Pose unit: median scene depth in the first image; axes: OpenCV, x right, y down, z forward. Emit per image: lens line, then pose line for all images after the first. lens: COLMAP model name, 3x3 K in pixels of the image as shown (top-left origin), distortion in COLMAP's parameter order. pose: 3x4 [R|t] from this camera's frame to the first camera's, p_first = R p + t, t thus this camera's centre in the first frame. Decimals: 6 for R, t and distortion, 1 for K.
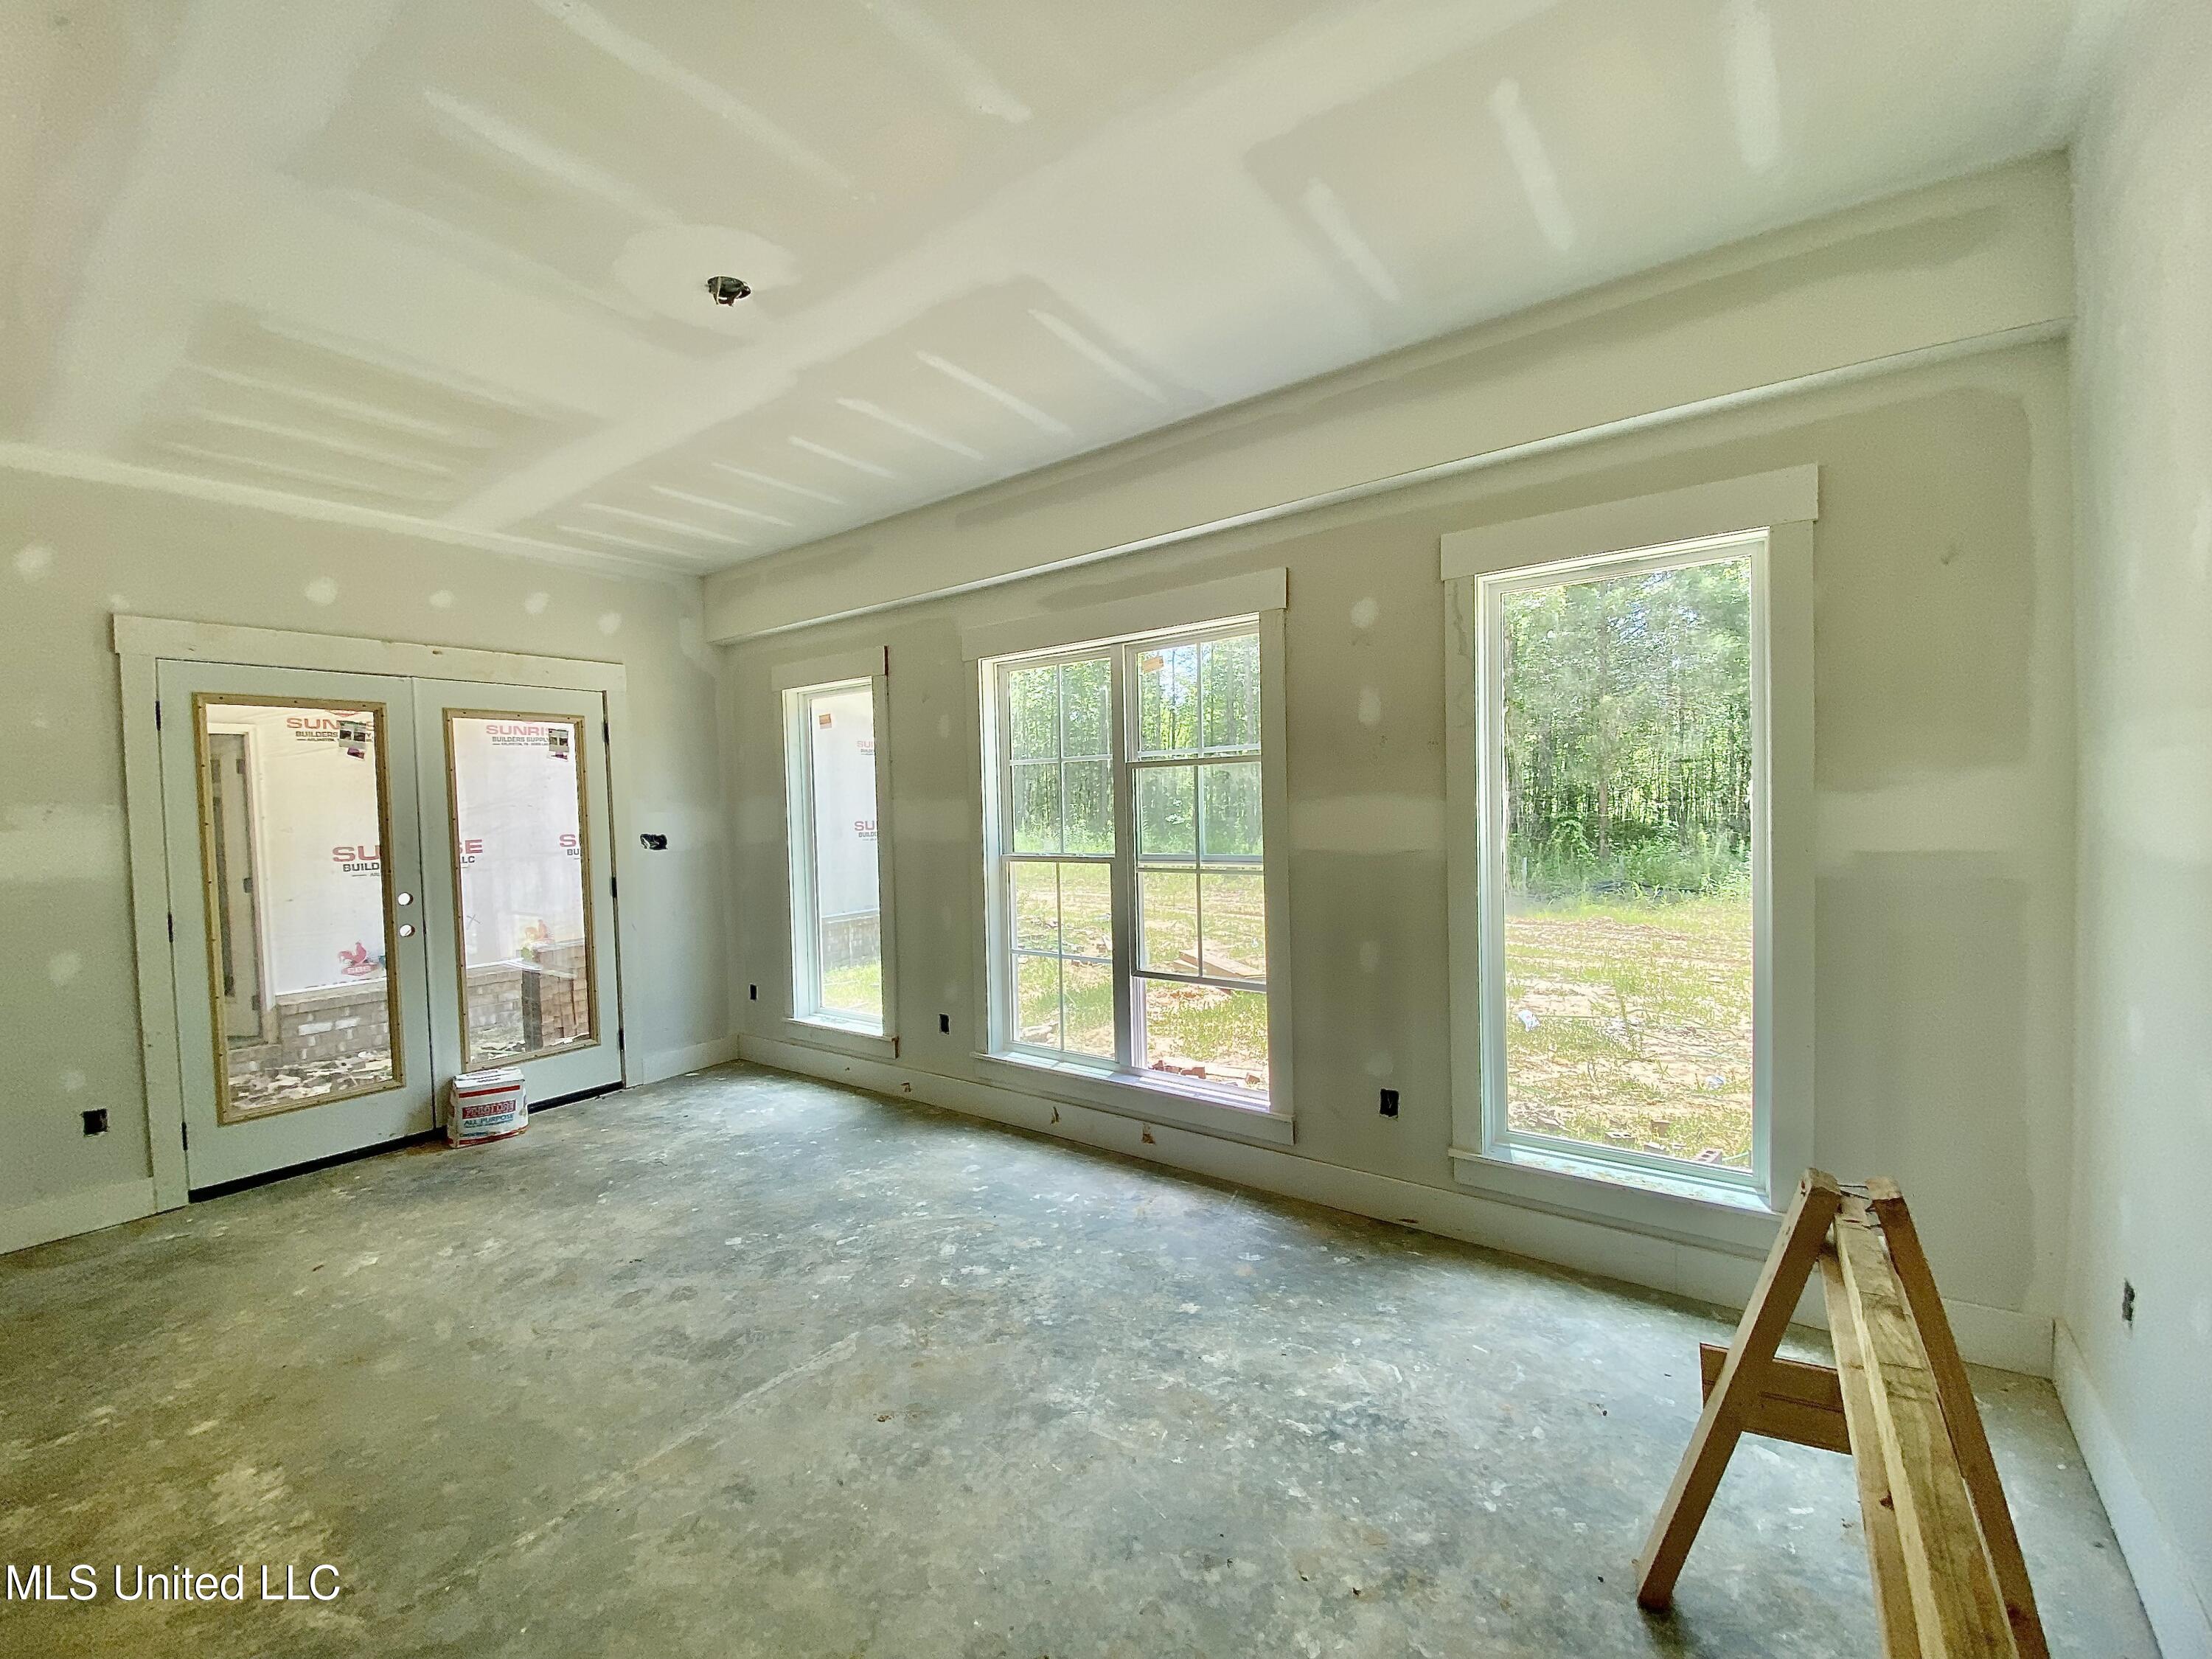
lens RADIAL K [[889.3, 0, 1100.2], [0, 889.3, 832.4], [0, 0, 1]] dist [0.024786, -0.022315]
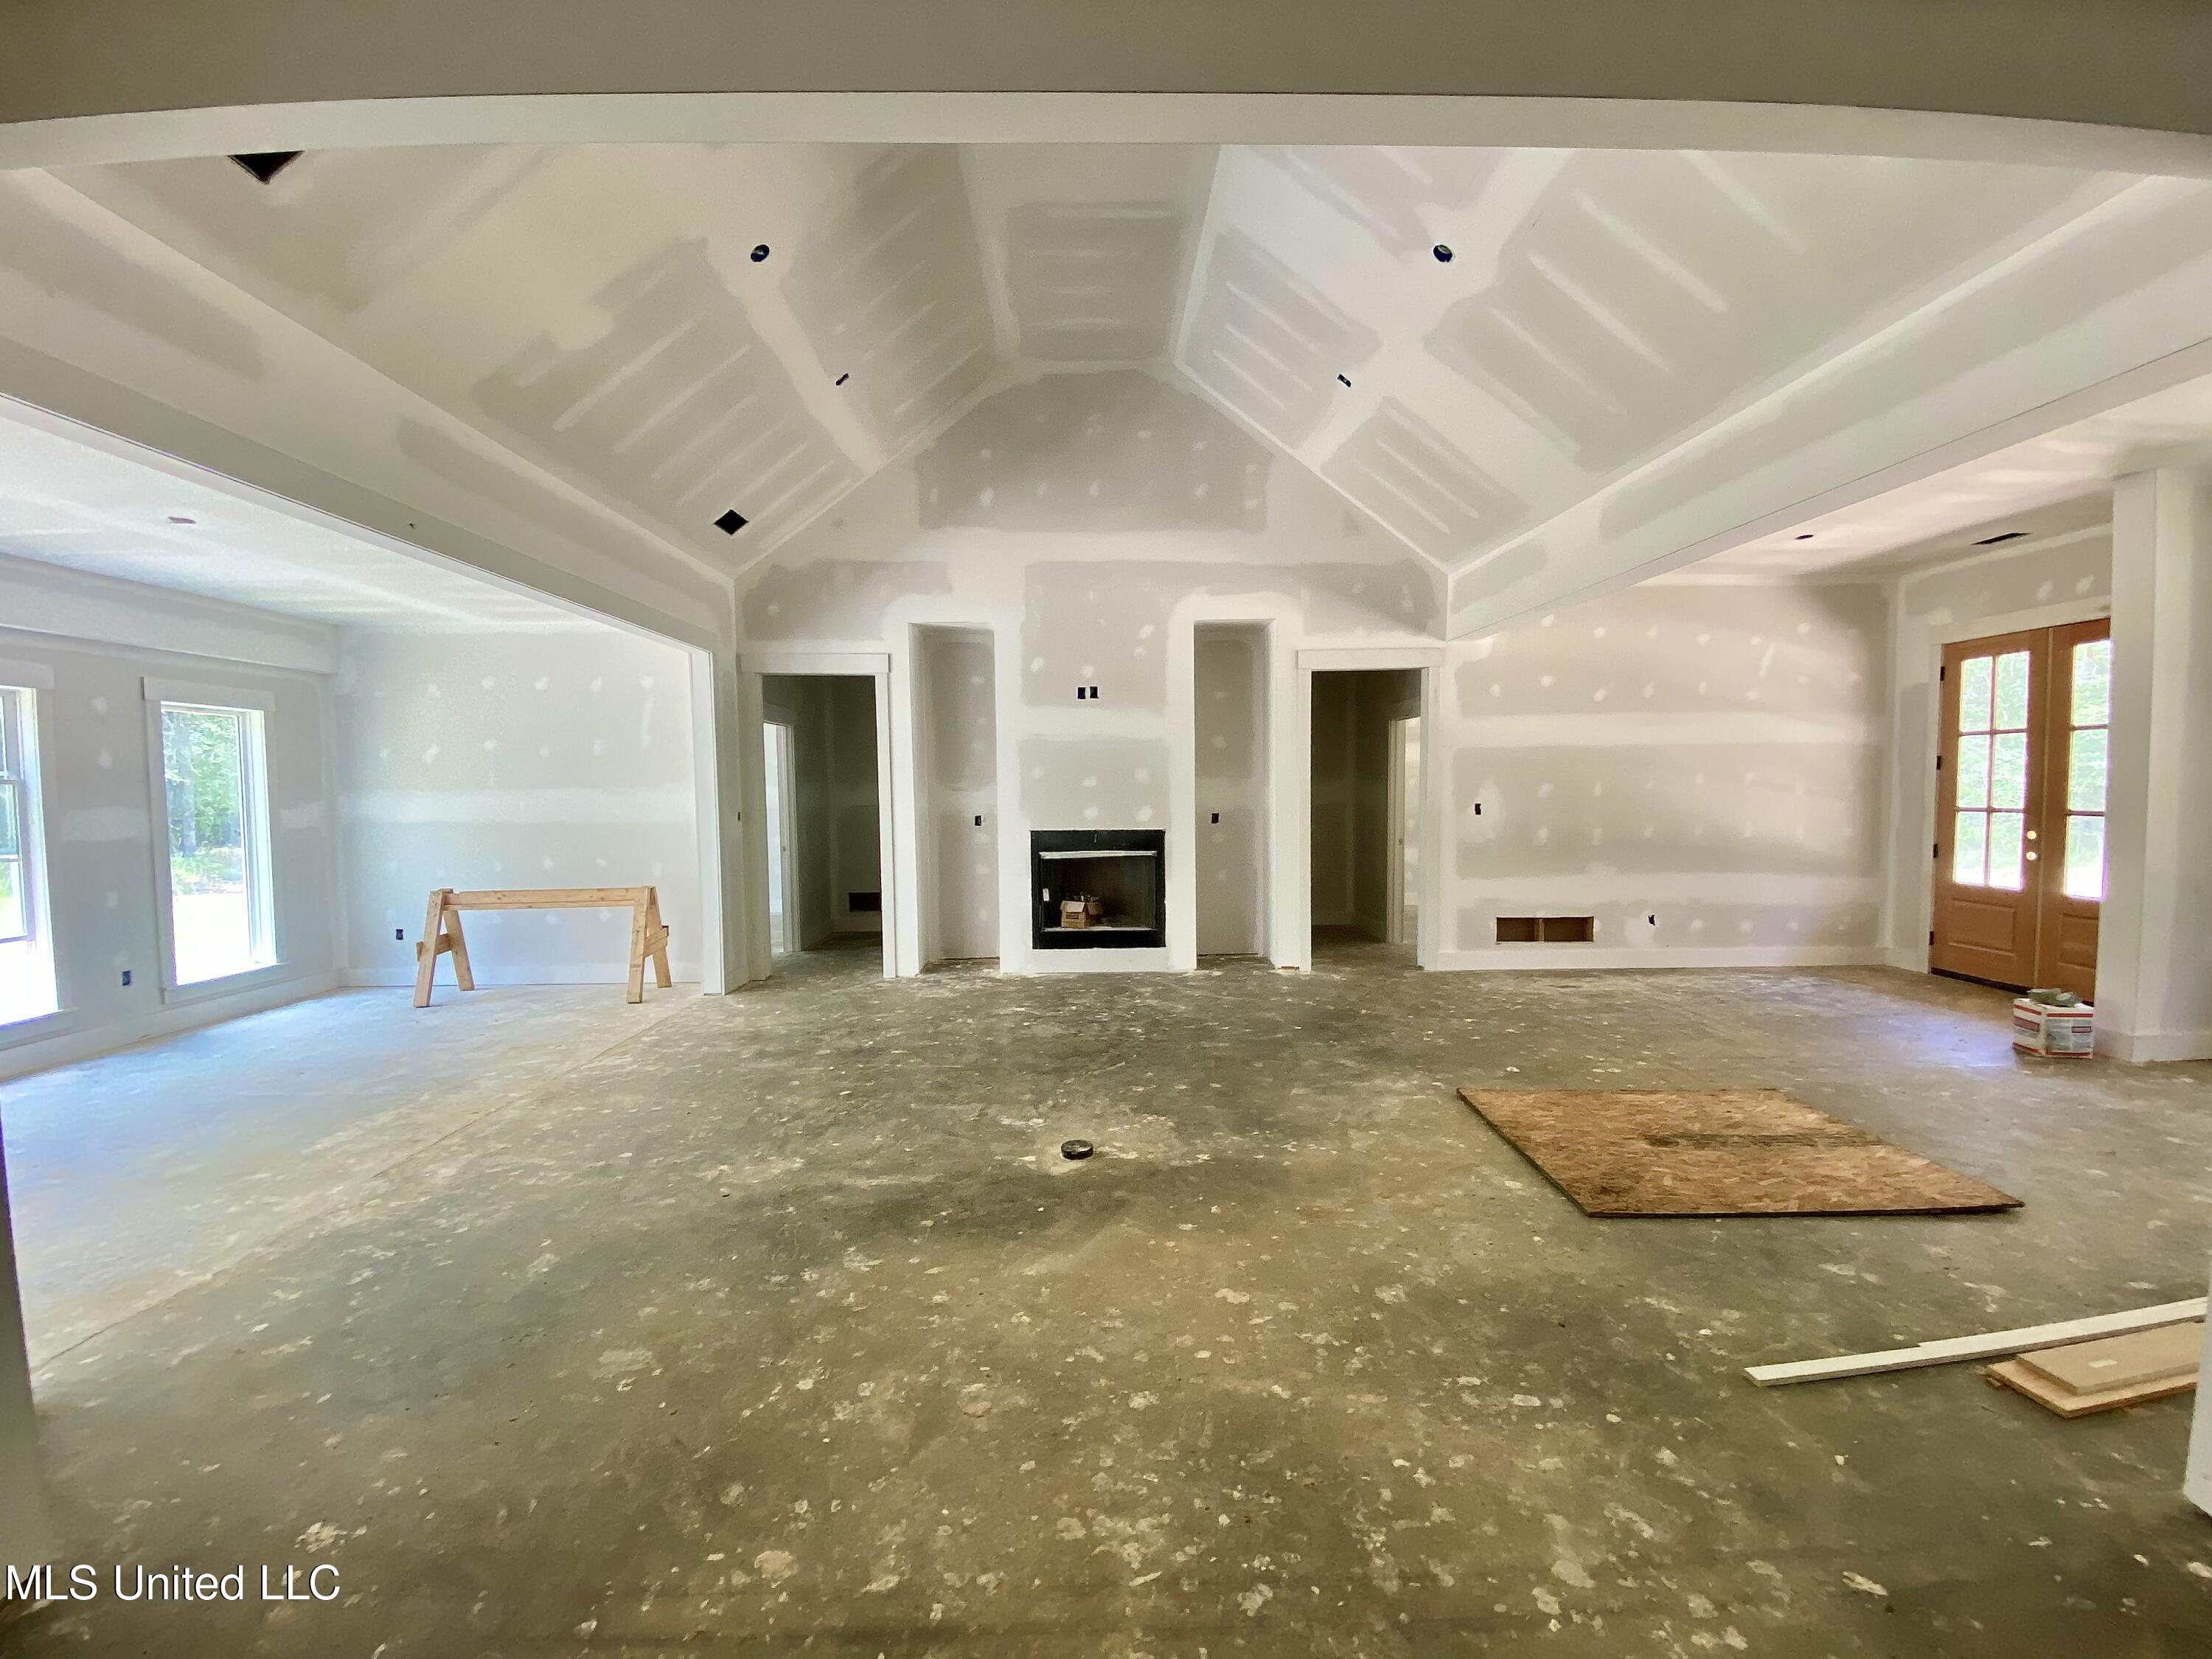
lens RADIAL K [[917.9, 0, 1111.5], [0, 917.9, 816.2], [0, 0, 1]] dist [0.052205, -0.035091]
pose [[-0.601399, 0.013137, 0.798841, -1.980458], [0.048546, 0.998618, 0.020126, 0.027479], [-0.797473, 0.050884, -0.601205, 0.437770]]
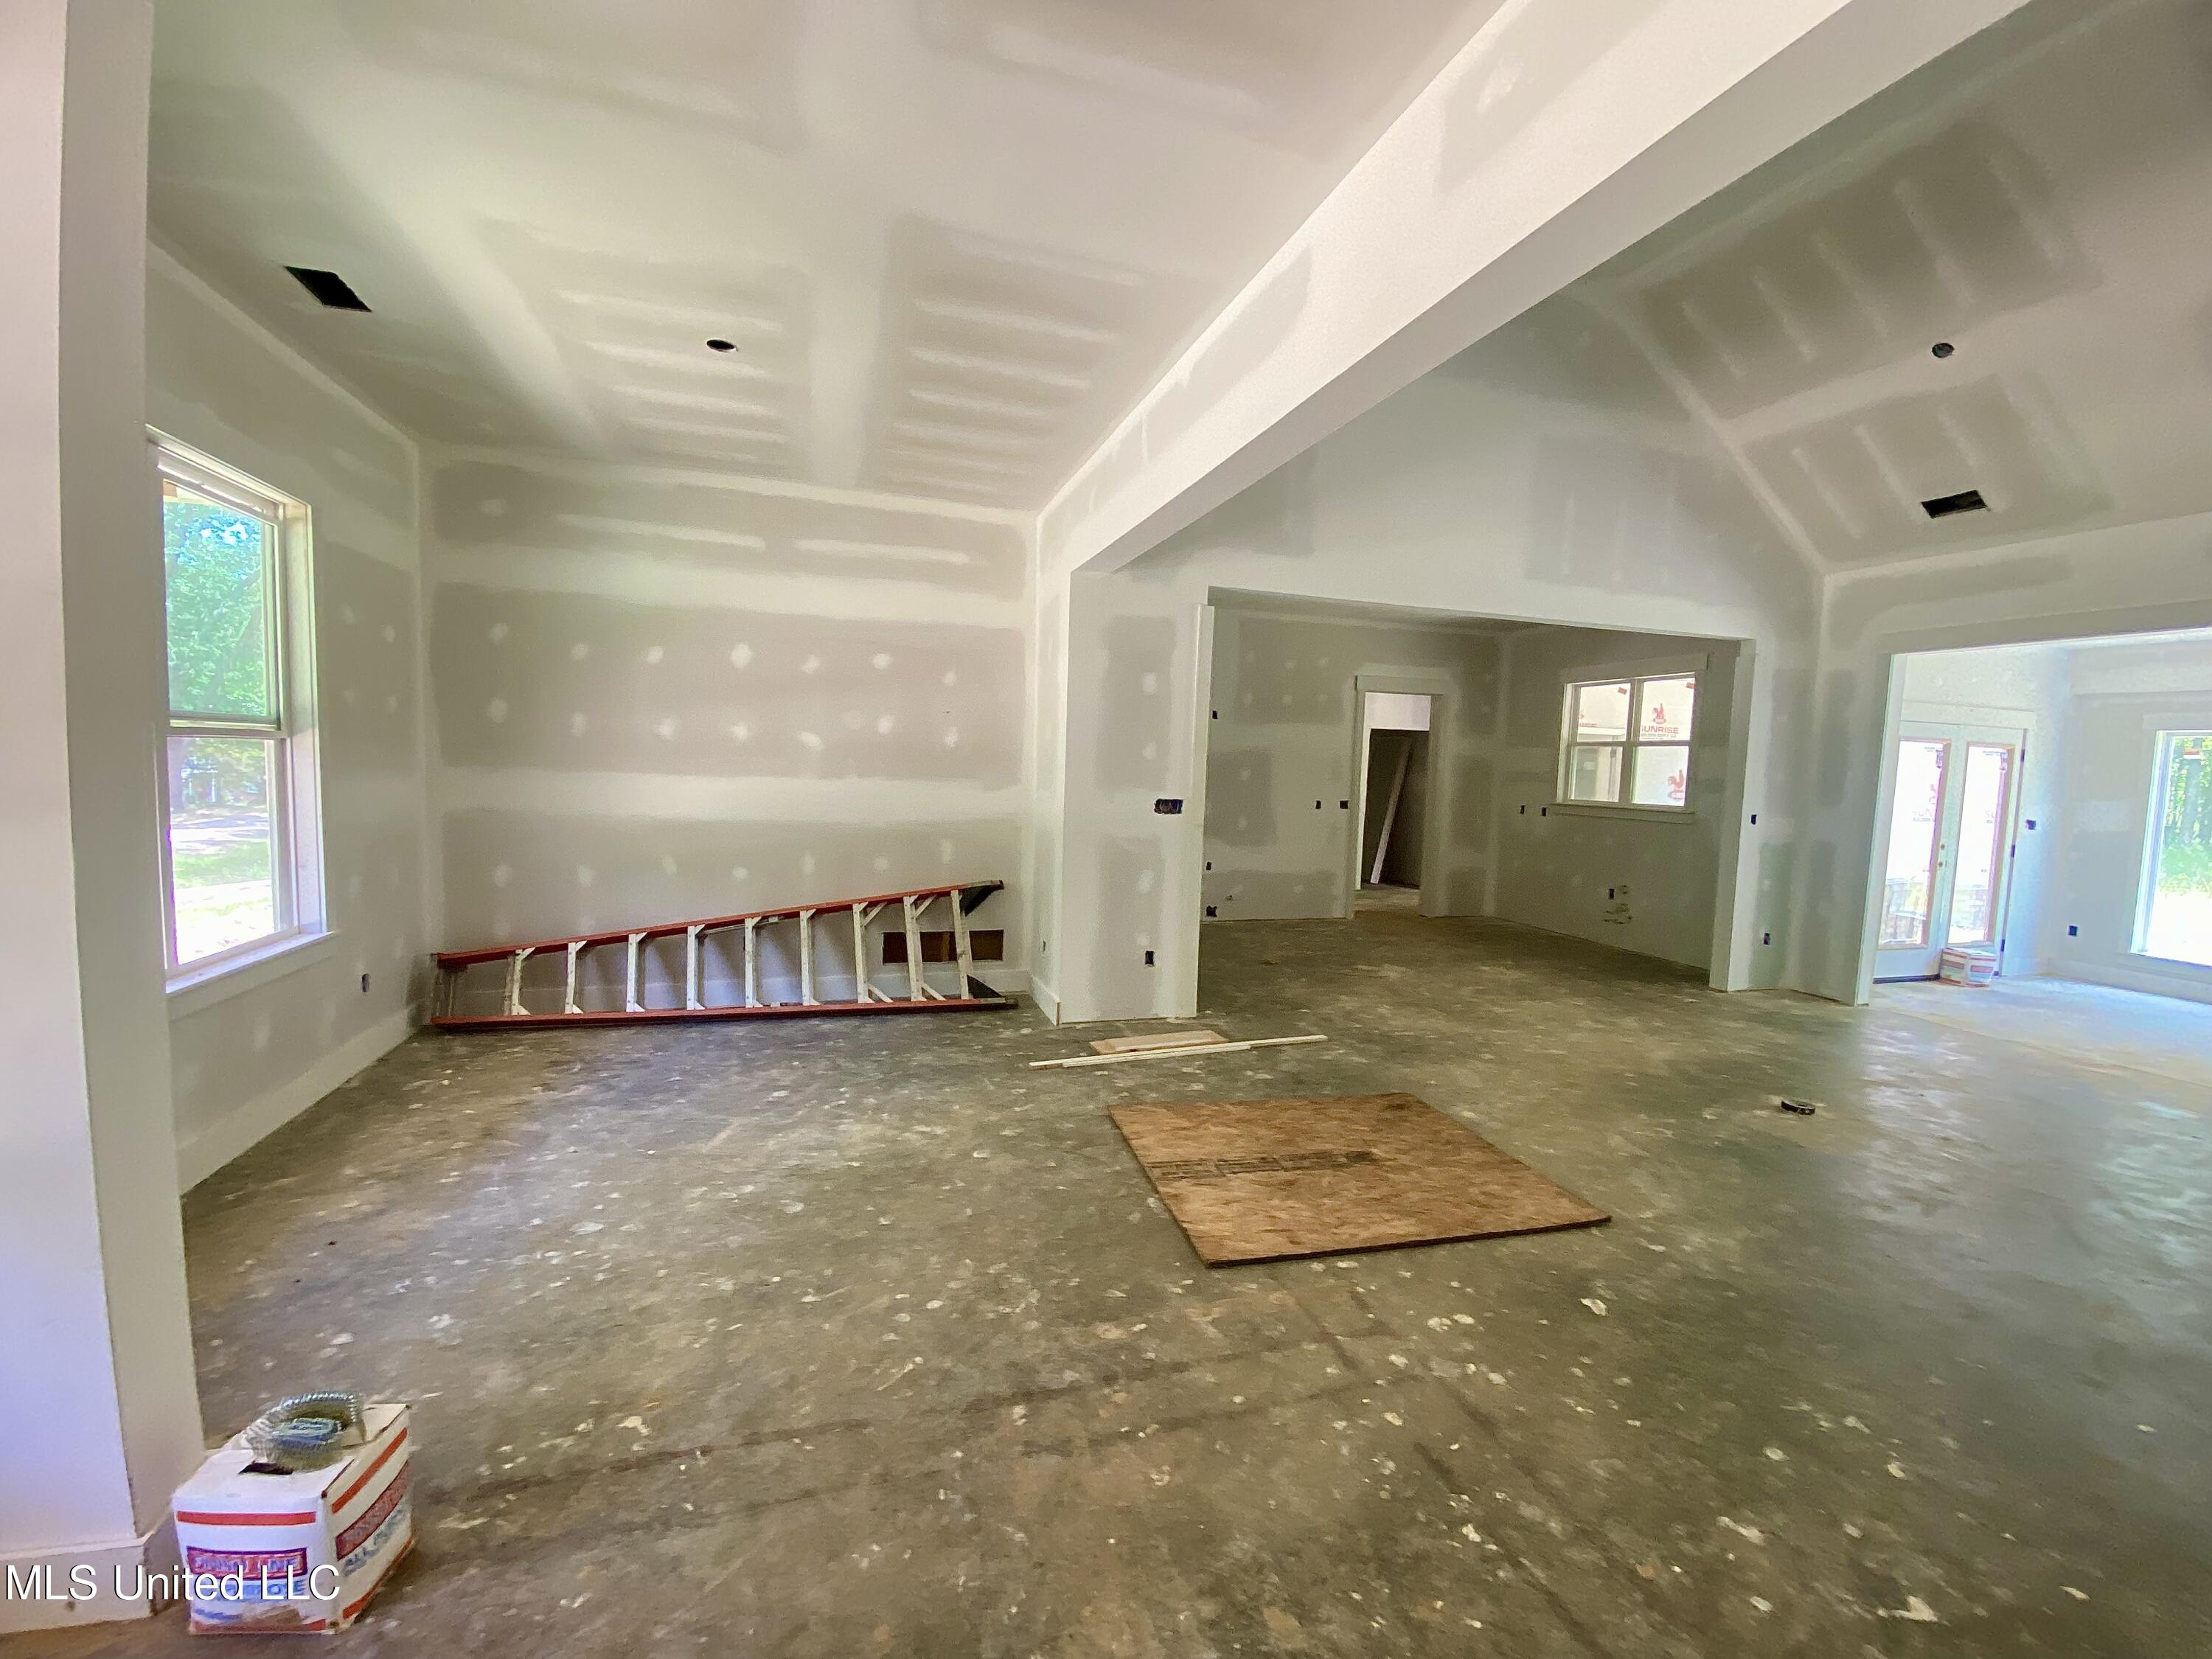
lens RADIAL K [[891.6, 0, 1106.5], [0, 891.6, 833.8], [0, 0, 1]] dist [0.022912, -0.022786]
pose [[0.785417, 0.104541, -0.610075, -1.132875], [-0.073849, 0.994420, 0.075327, 0.039386], [0.614546, -0.014110, 0.788755, -1.694774]]
